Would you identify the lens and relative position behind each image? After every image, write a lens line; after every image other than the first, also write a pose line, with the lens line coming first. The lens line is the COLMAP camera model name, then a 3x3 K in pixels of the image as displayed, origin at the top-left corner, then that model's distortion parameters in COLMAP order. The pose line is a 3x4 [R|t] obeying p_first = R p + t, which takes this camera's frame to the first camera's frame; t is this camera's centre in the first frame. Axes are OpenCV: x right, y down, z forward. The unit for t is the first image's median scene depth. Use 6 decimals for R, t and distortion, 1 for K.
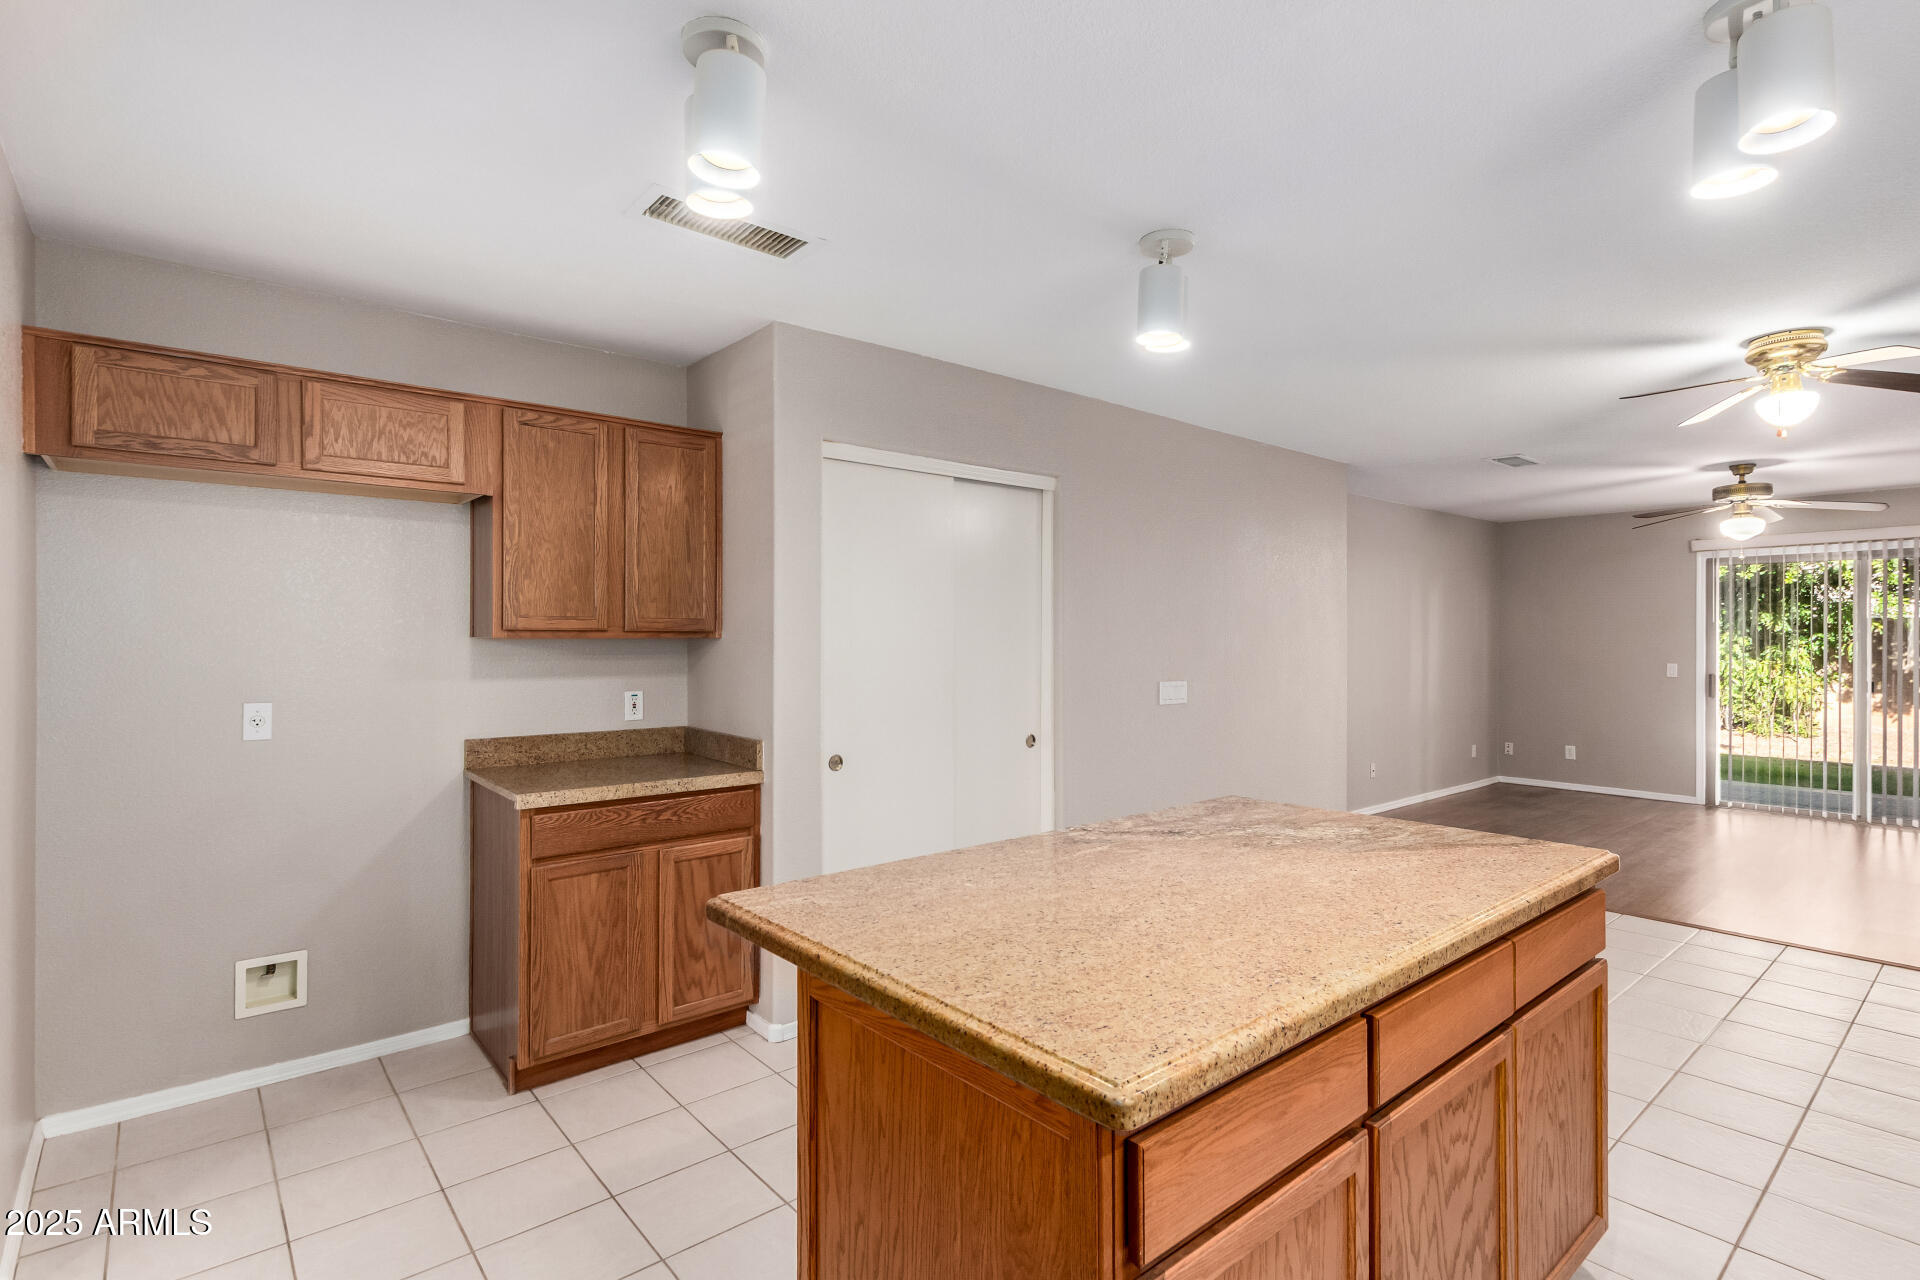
lens RADIAL K [[905.3, 0, 956.4], [0, 905.3, 636.1], [0, 0, 1]] dist [0.011375, -0.005059]
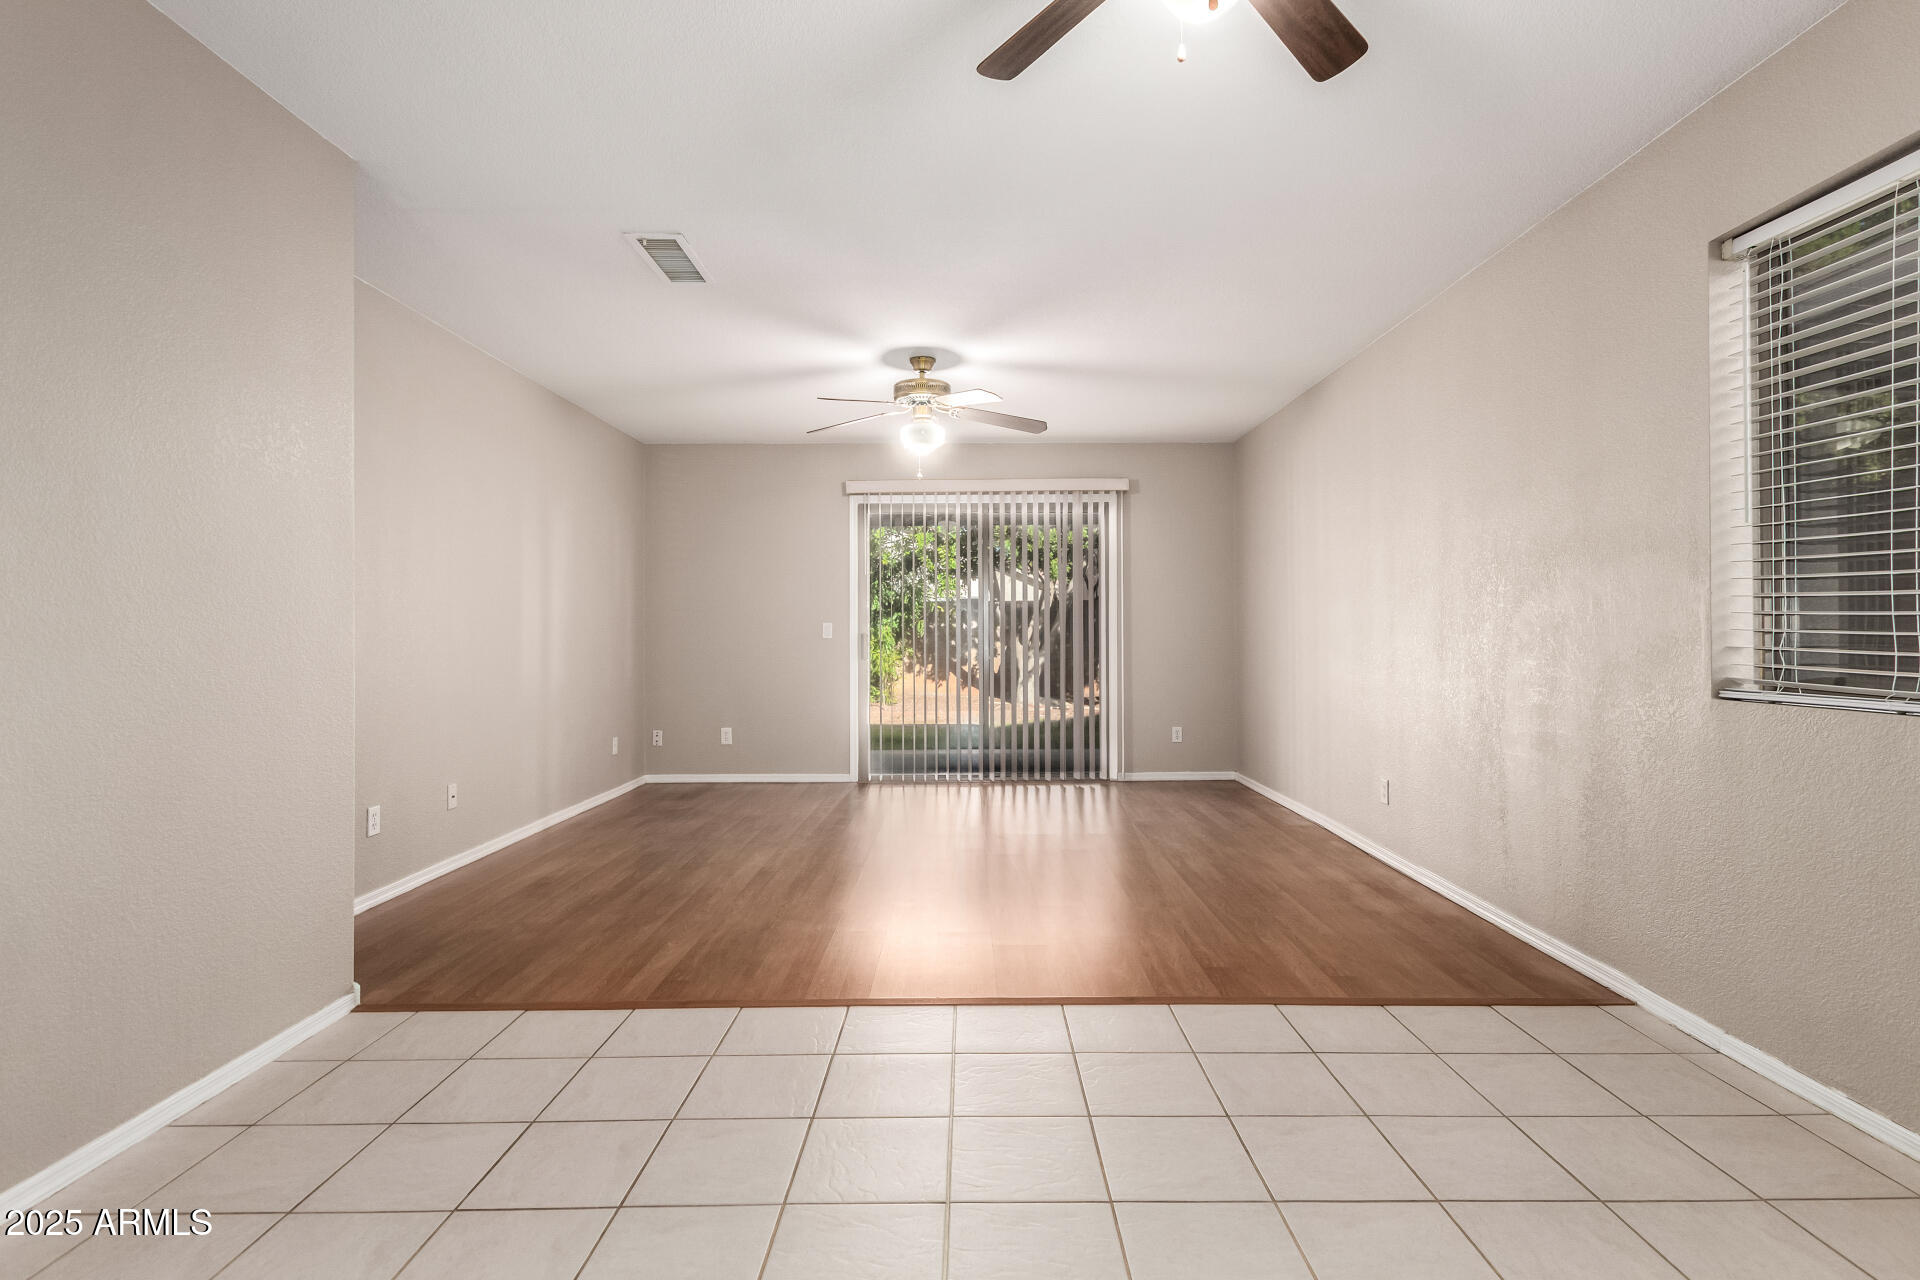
lens RADIAL K [[905.3, 0, 962.8], [0, 905.3, 631.0], [0, 0, 1]] dist [0.011375, -0.005059]
pose [[0.637681, 0.002296, 0.770297, 0.209155], [0.002727, 0.999983, -0.005238, 0.043833], [-0.770296, 0.005440, 0.637664, 0.358266]]
